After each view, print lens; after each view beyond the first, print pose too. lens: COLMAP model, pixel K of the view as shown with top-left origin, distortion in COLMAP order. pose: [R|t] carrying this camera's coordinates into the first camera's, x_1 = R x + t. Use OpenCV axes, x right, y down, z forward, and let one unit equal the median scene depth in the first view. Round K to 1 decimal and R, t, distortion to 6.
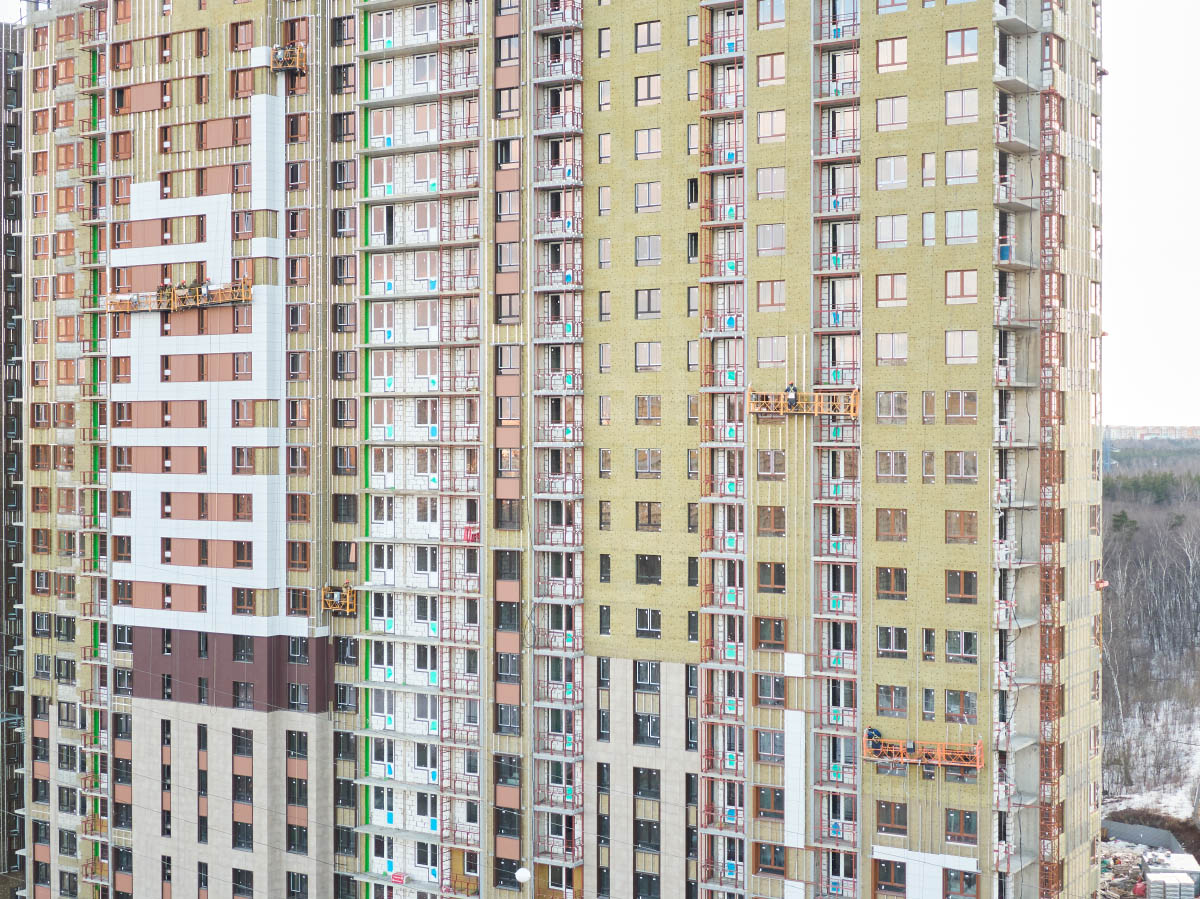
lens RADIAL K [[1717.7, 0, 604.1], [0, 1717.7, 440.3], [0, 0, 1]] dist [-0.028402, 0.000000]
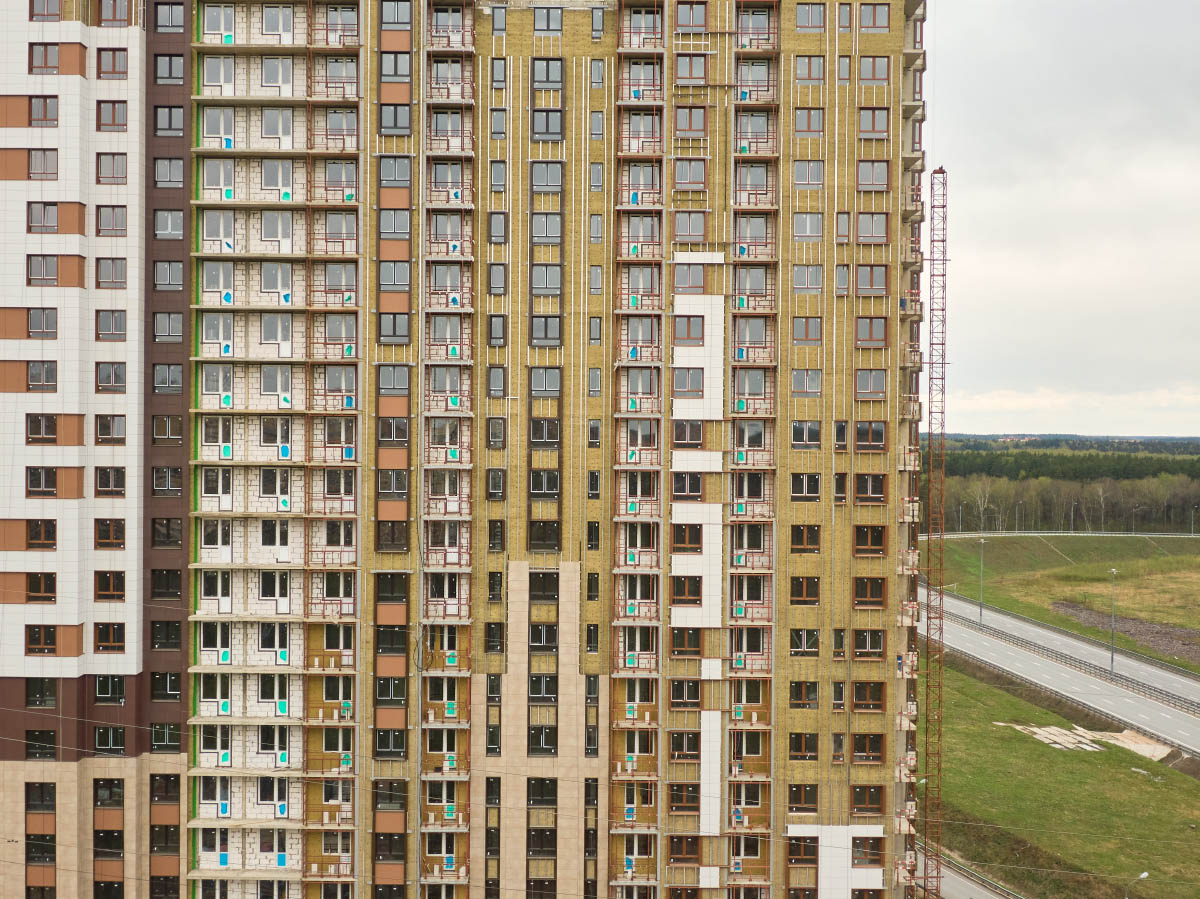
lens RADIAL K [[1474.3, 0, 600.5], [0, 1474.3, 462.6], [0, 0, 1]] dist [-0.010135, 0.000000]
pose [[0.852136, 0.002405, 0.523314, -0.405320], [-0.006303, 0.999964, 0.005668, -0.004925], [-0.523282, -0.008128, 0.852121, 0.218163]]
